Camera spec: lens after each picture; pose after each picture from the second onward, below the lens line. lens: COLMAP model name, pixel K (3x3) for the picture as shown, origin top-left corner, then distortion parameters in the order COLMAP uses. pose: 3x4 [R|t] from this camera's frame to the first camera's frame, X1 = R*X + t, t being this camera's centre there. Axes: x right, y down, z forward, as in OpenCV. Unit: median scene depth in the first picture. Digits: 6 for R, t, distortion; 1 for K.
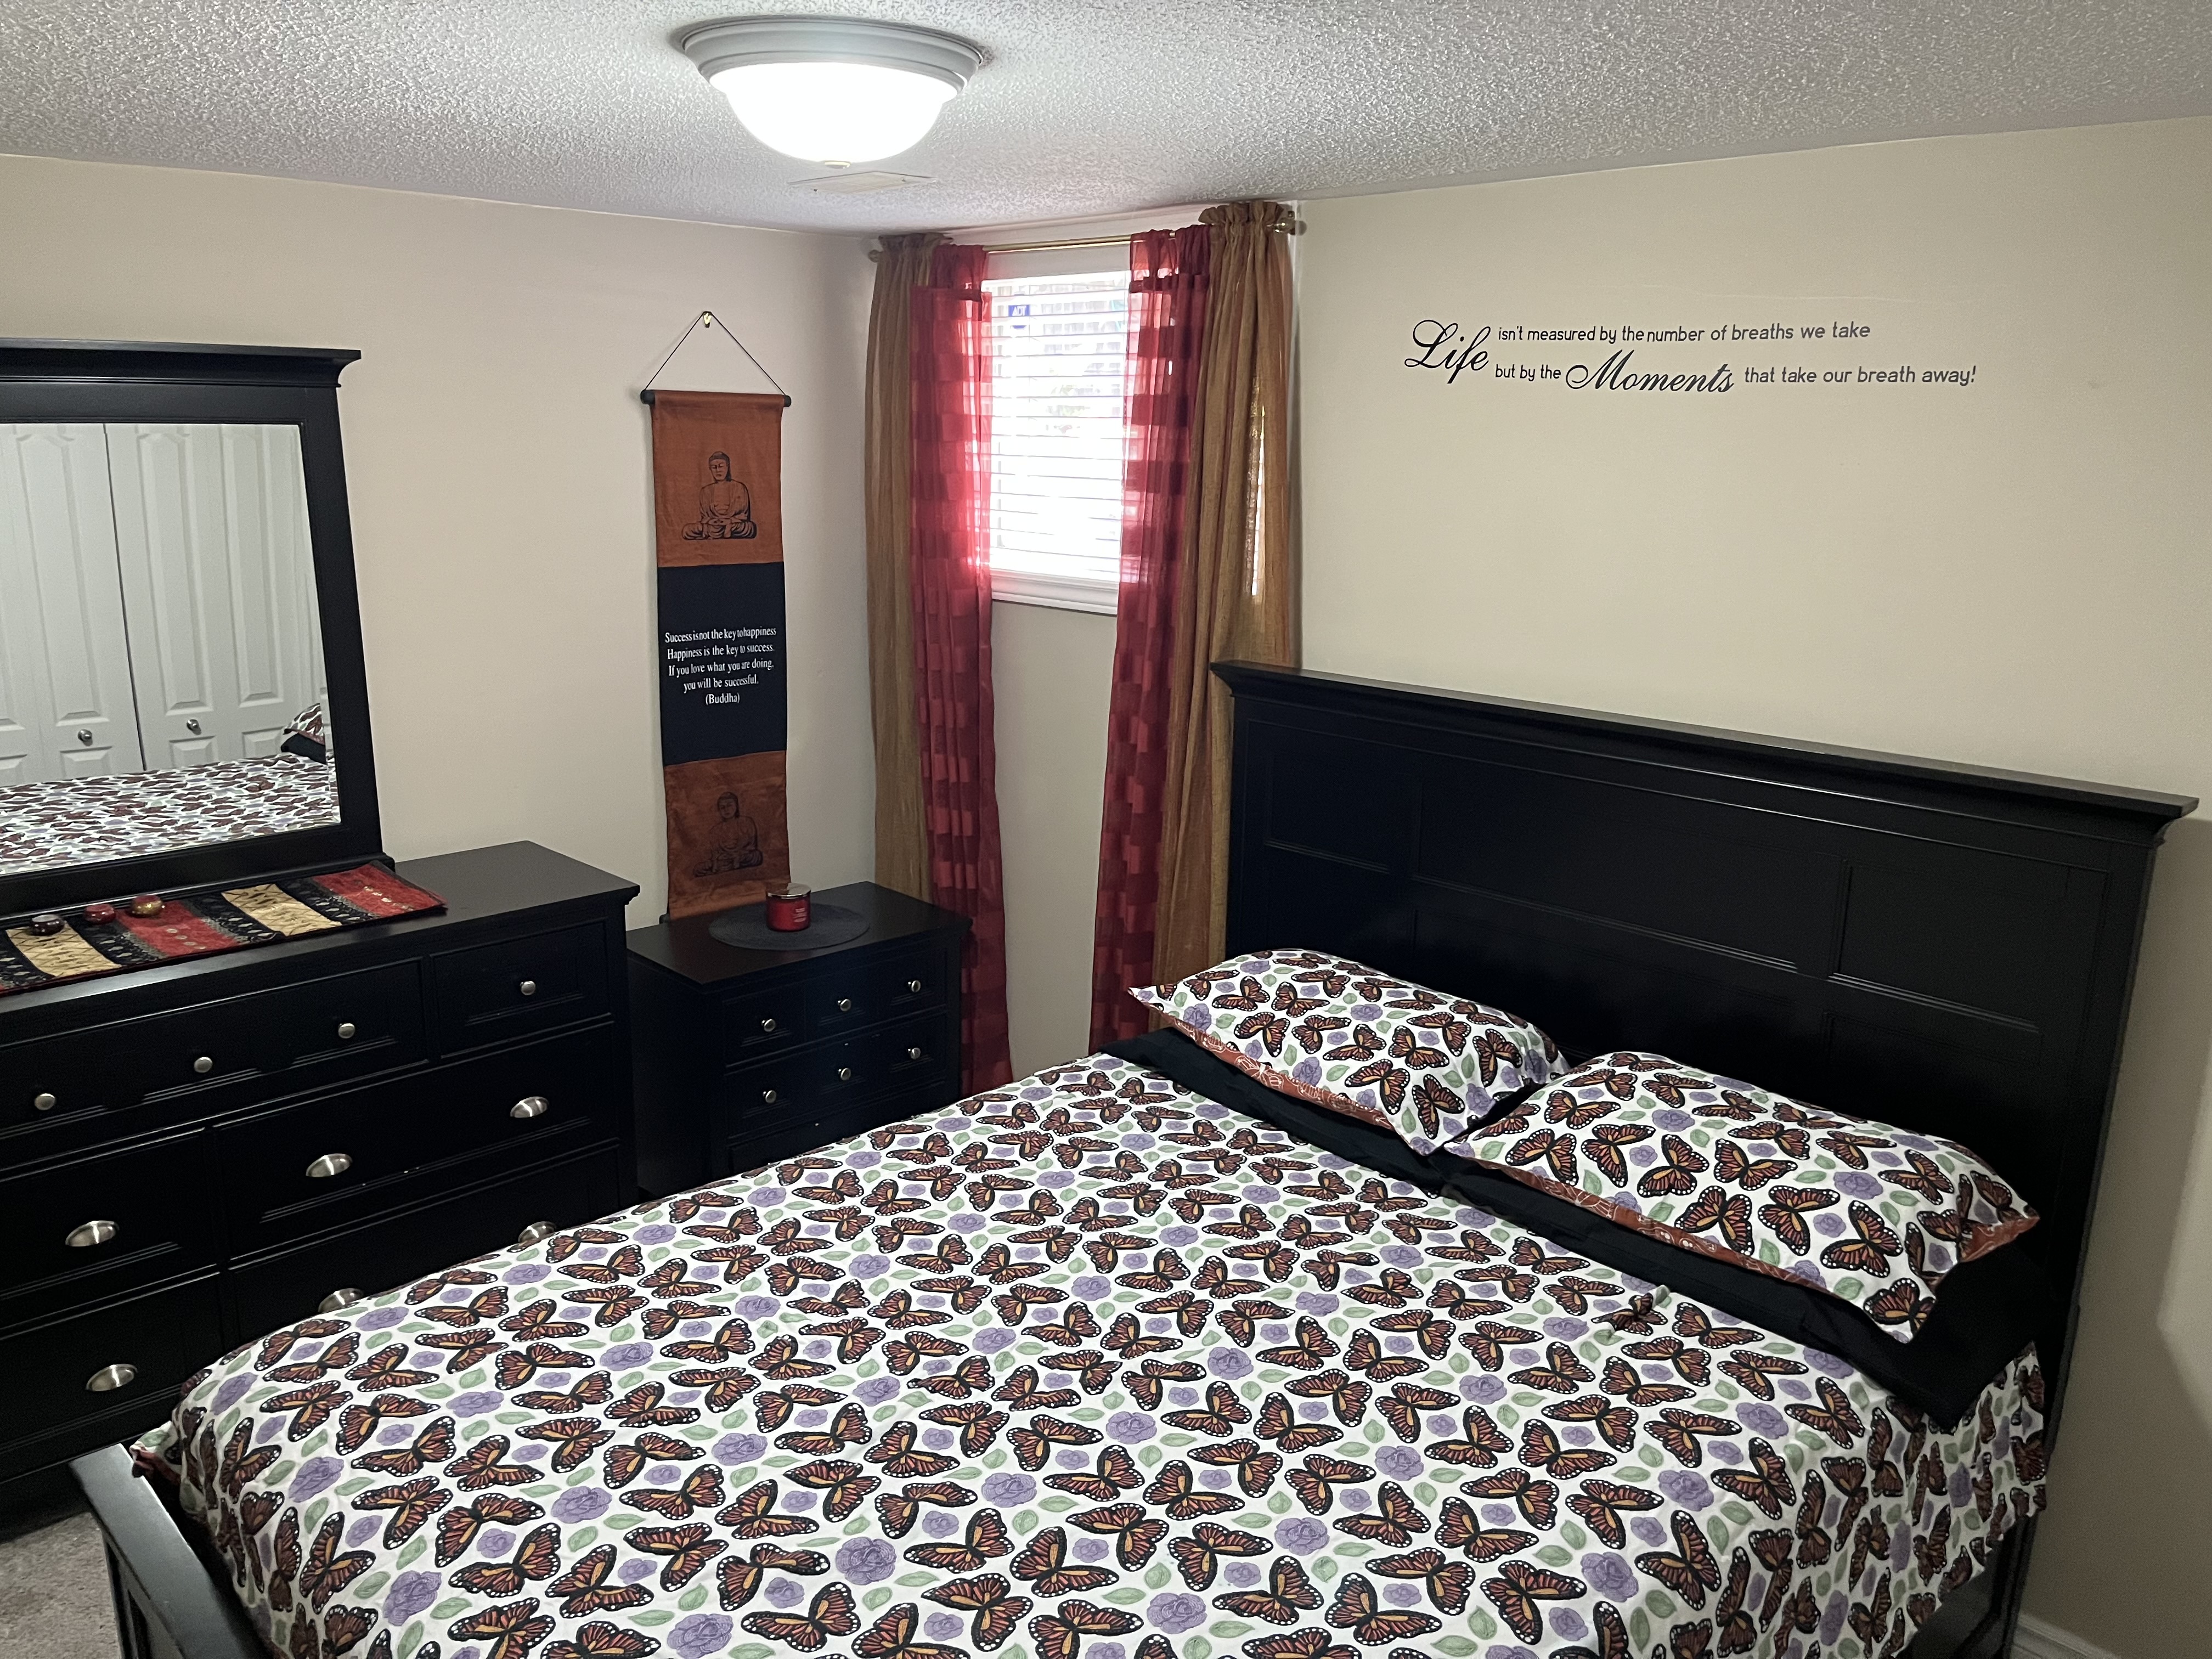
lens RADIAL K [[1664.9, 0, 1120.9], [0, 1664.9, 842.7], [0, 0, 1]] dist [0.065076, -0.088721]
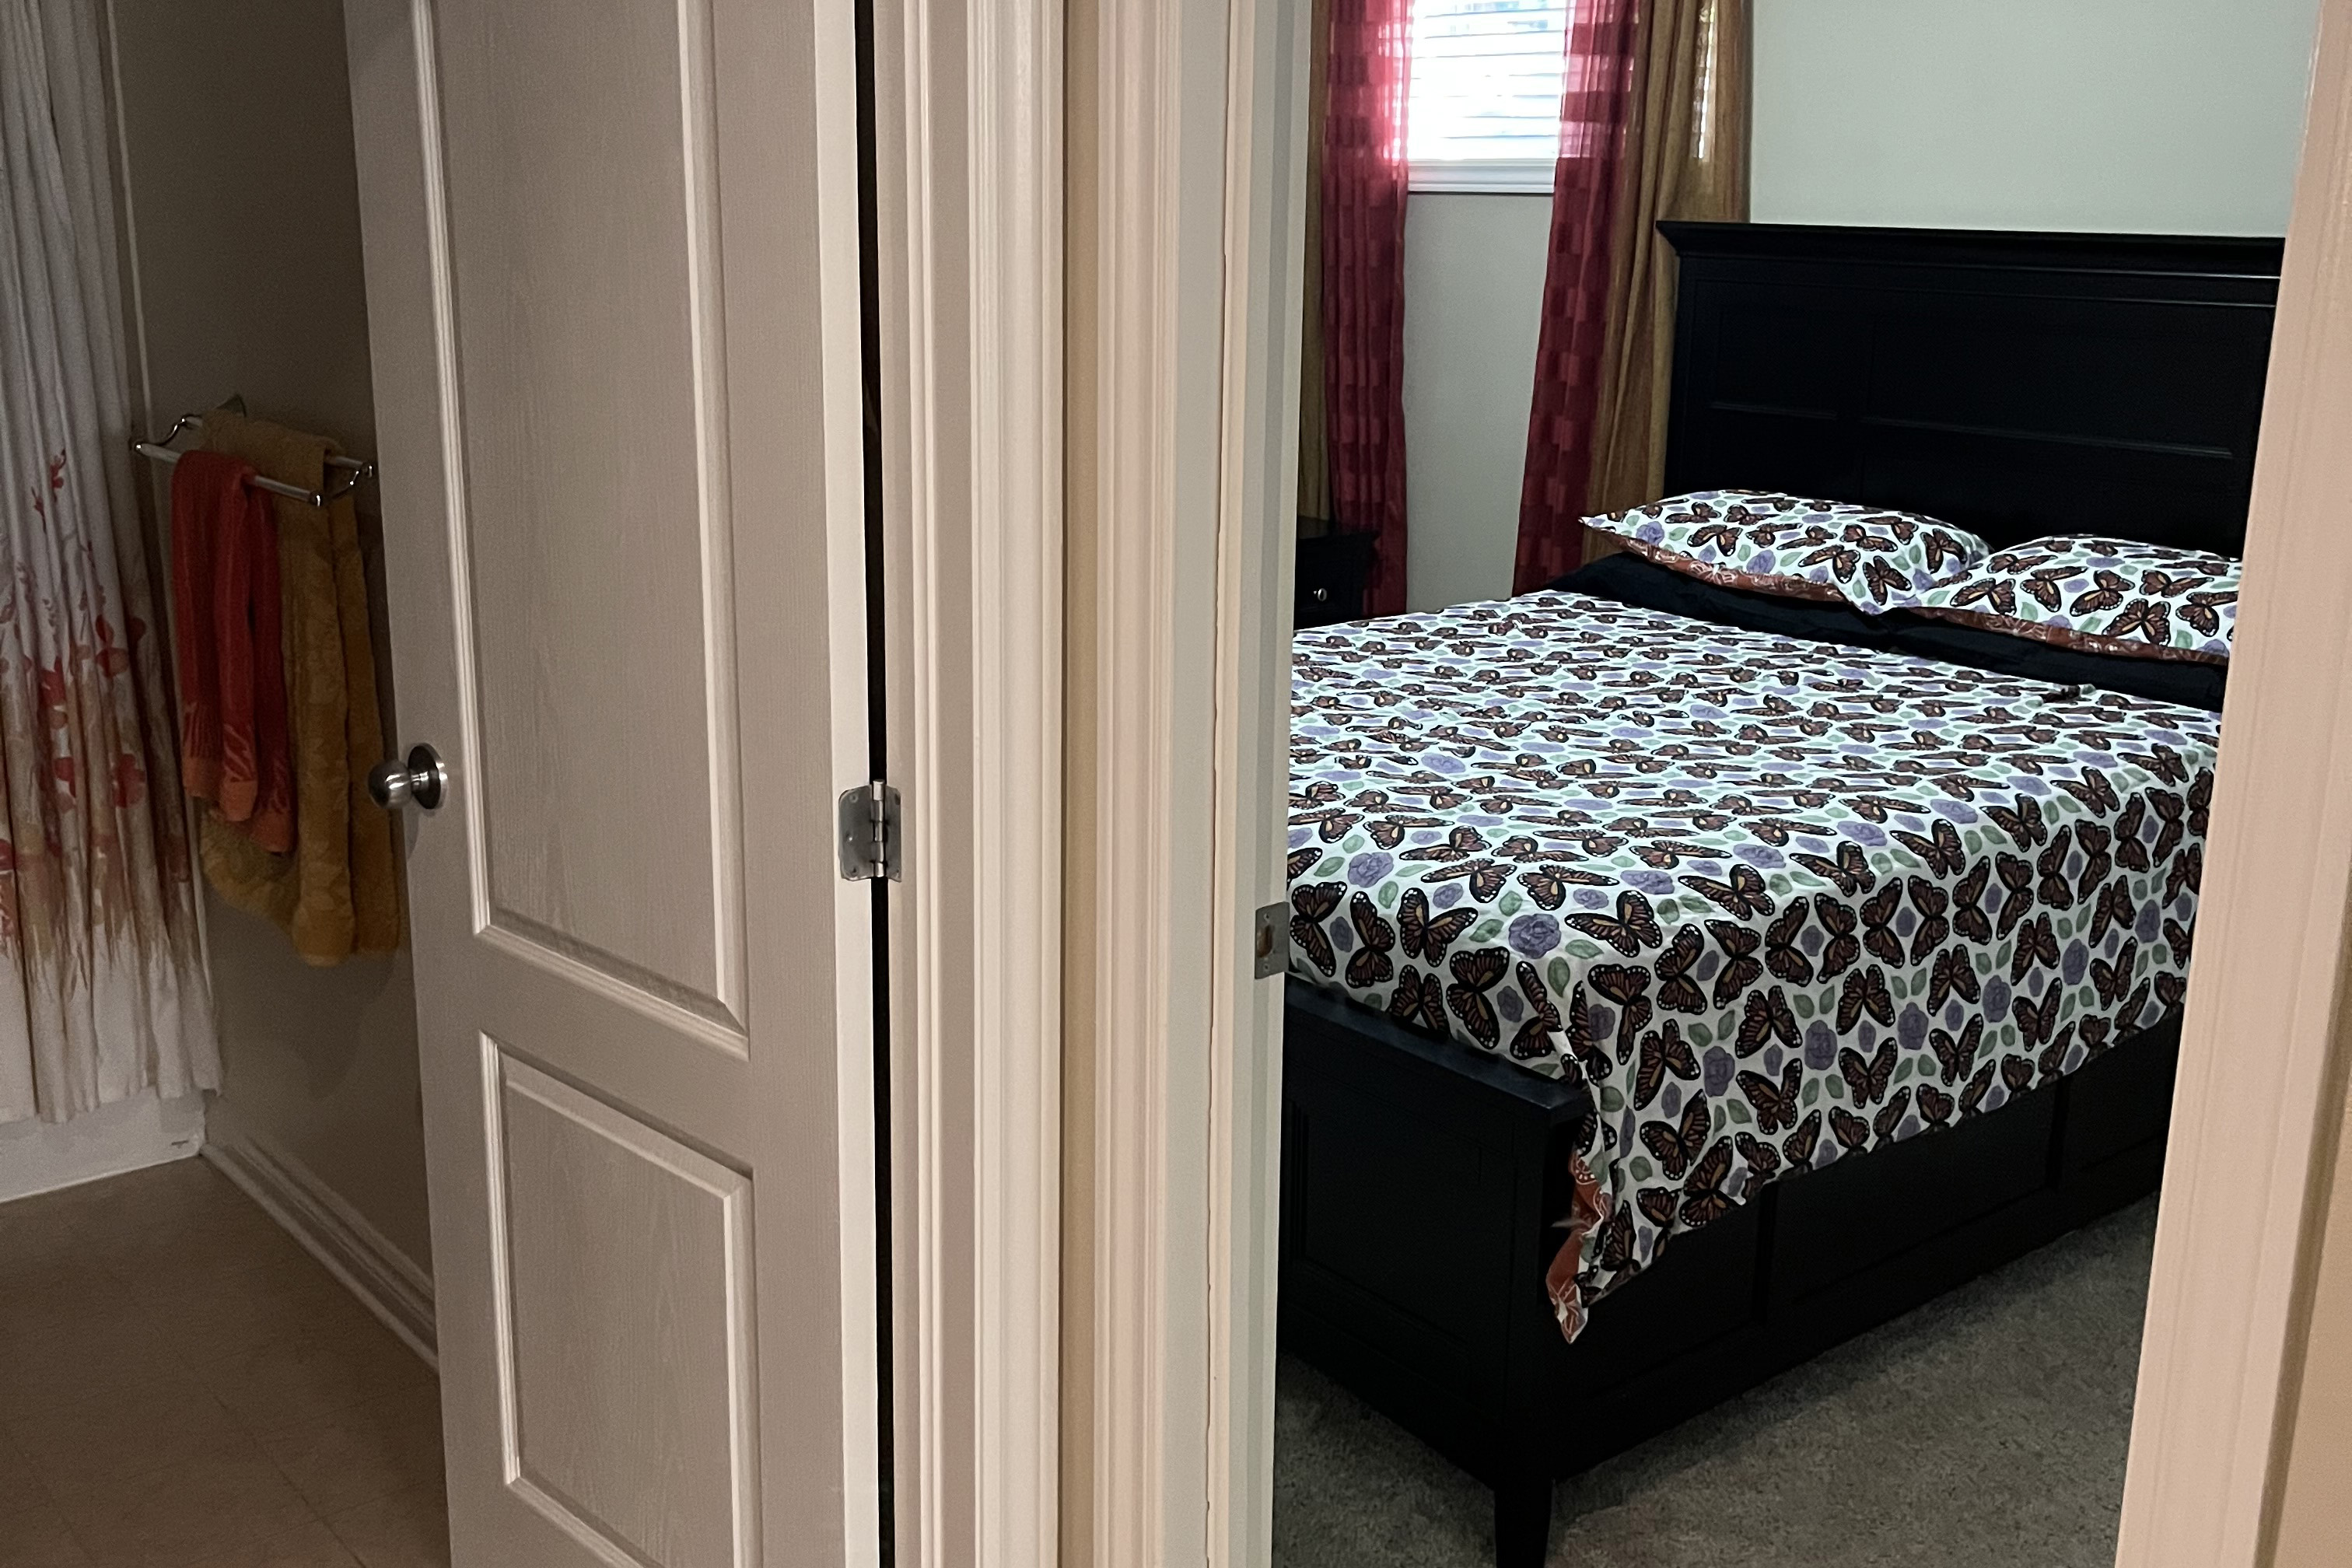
lens RADIAL K [[2384.6, 0, 1176.0], [0, 2384.6, 784.0], [0, 0, 1]] dist [0.015381, 0.023703]
pose [[0.996294, 0.019383, -0.083800, -0.129802], [-0.018916, 0.999801, 0.006368, 0.274157], [0.083907, -0.004760, 0.996462, -0.551500]]
